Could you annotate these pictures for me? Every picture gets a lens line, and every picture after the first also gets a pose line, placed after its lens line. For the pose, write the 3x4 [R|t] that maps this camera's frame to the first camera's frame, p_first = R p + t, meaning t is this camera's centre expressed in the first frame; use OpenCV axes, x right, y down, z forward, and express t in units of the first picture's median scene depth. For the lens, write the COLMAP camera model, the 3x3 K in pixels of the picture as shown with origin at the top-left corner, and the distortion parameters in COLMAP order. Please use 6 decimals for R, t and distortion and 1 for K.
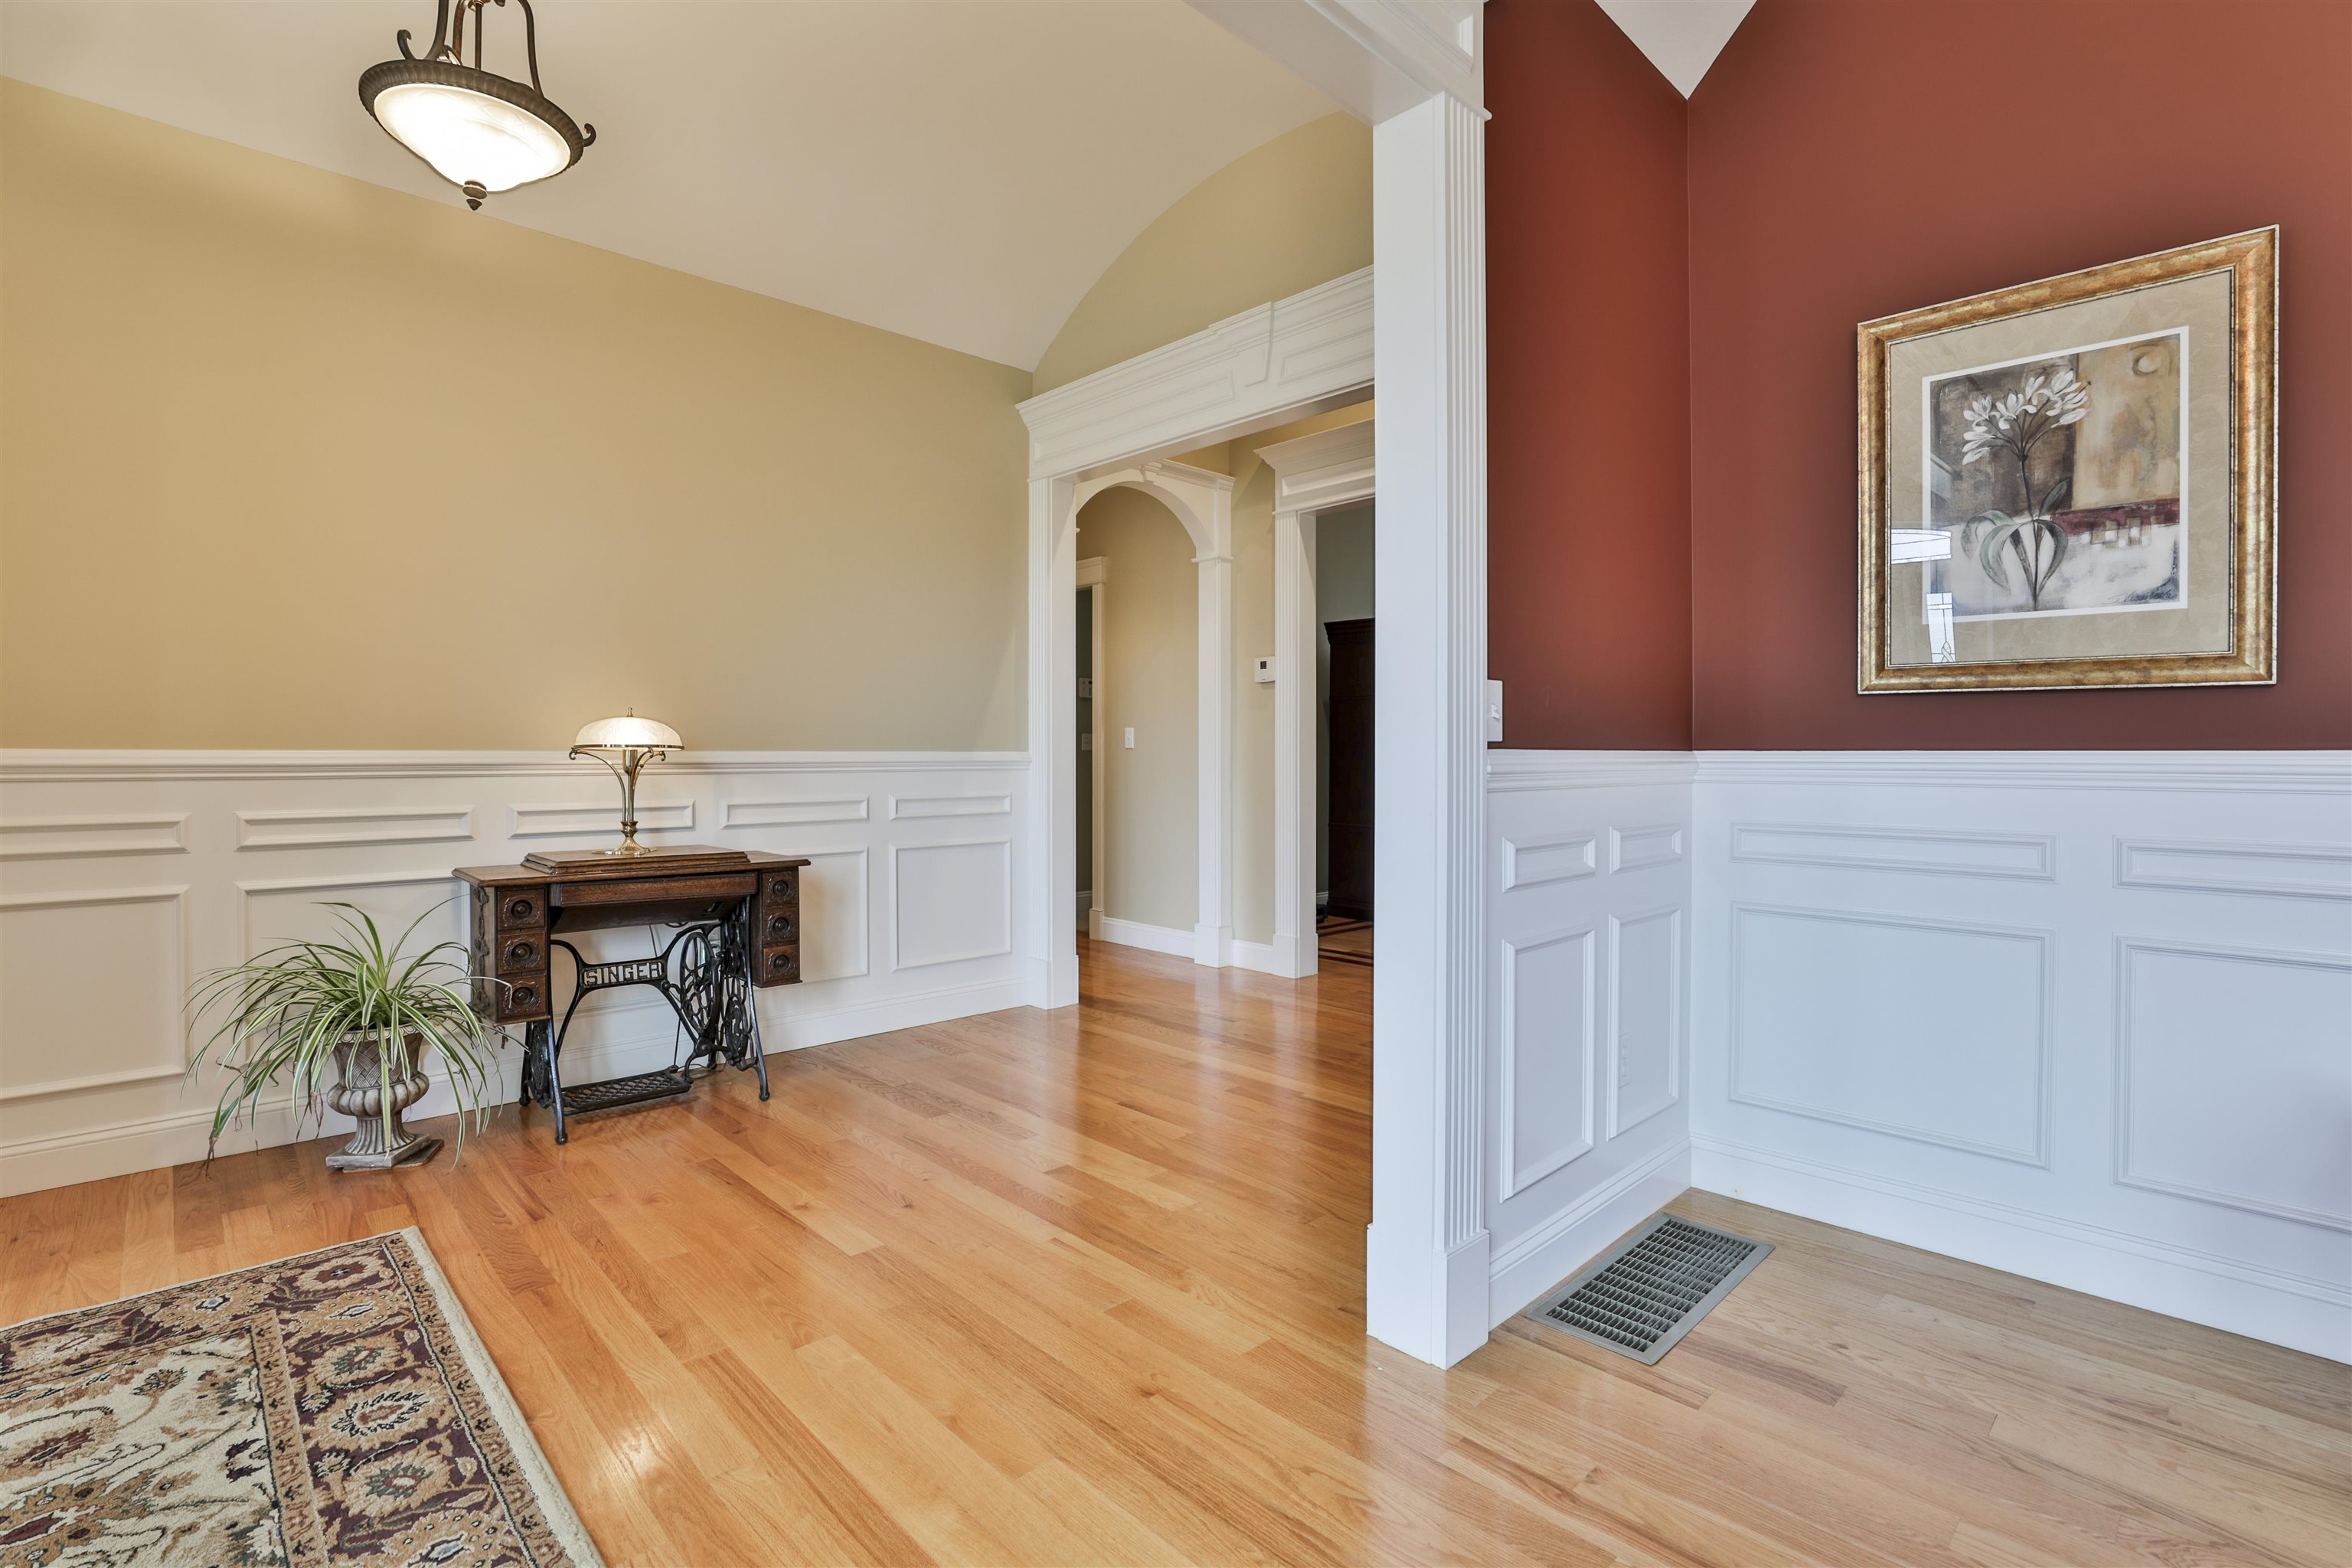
lens RADIAL K [[1095.0, 0, 1172.4], [0, 1095.0, 772.6], [0, 0, 1]] dist [-0.022386, 0.003834]
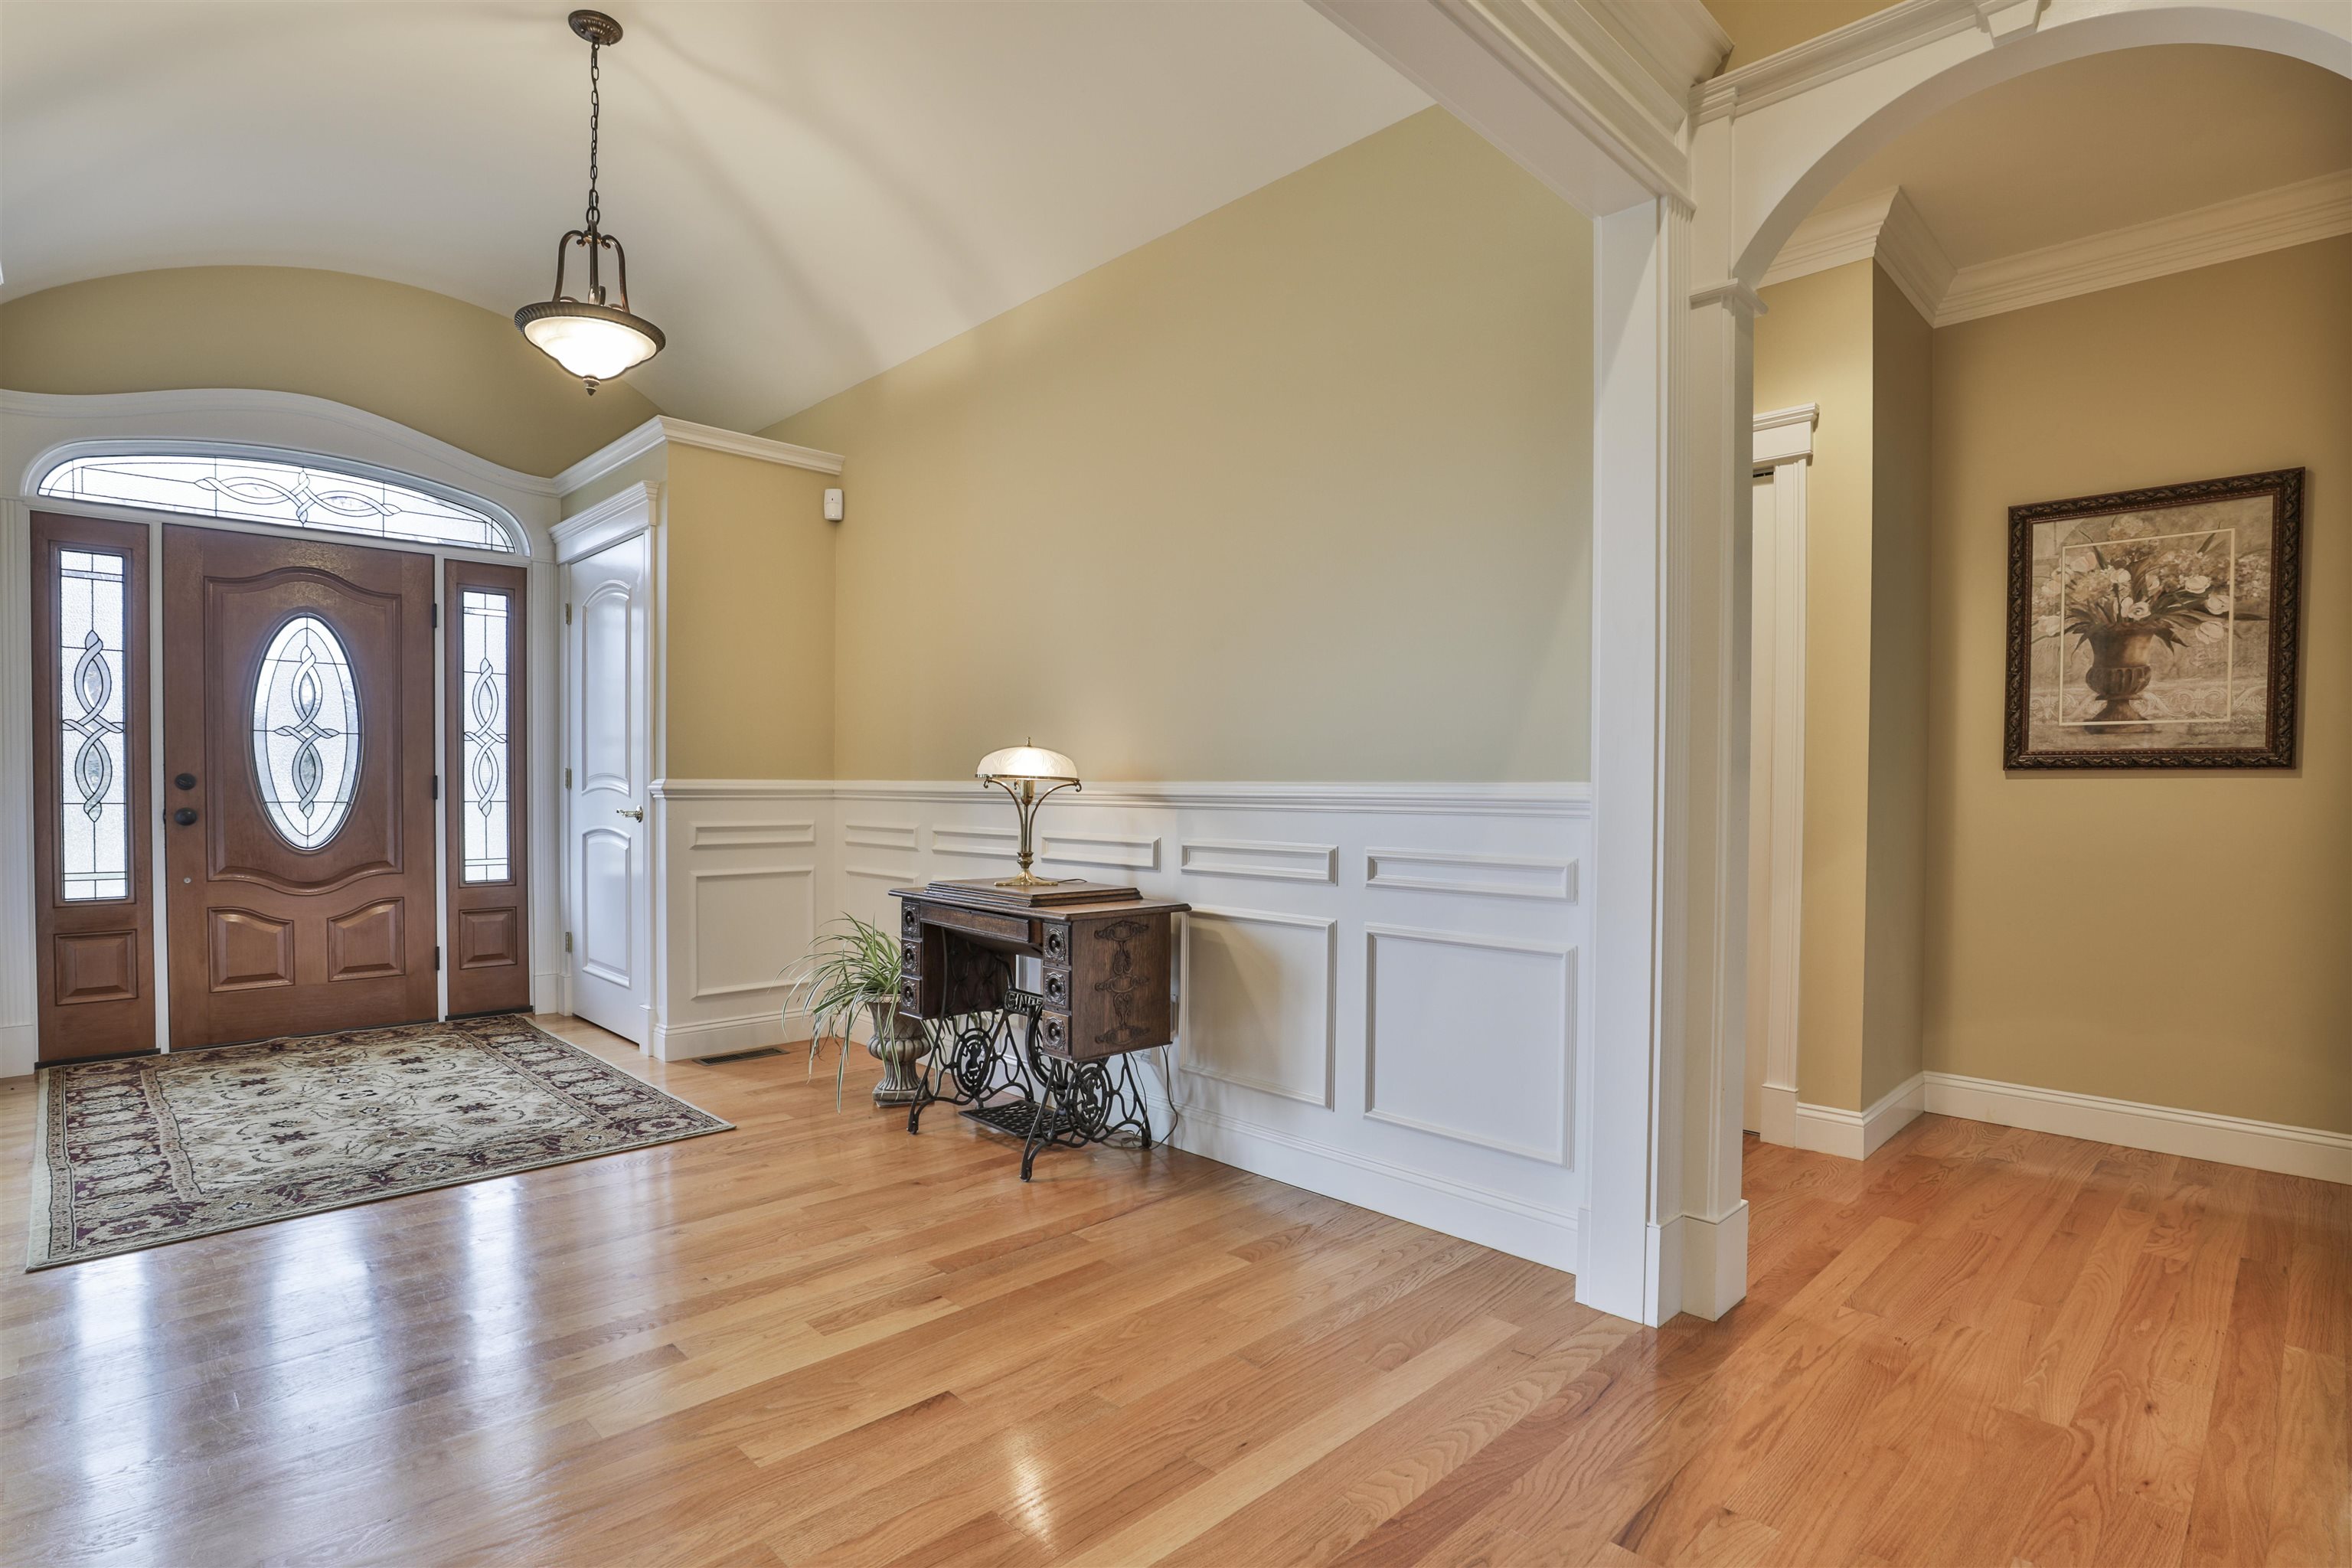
lens RADIAL K [[1157.4, 0, 1168.7], [0, 1157.4, 794.5], [0, 0, 1]] dist [-0.024183, -0.000607]
pose [[0.010045, -0.002592, -0.999946, 0.839416], [-0.033519, 0.999434, -0.002928, -0.012030], [0.999388, 0.033547, 0.009952, 1.690738]]
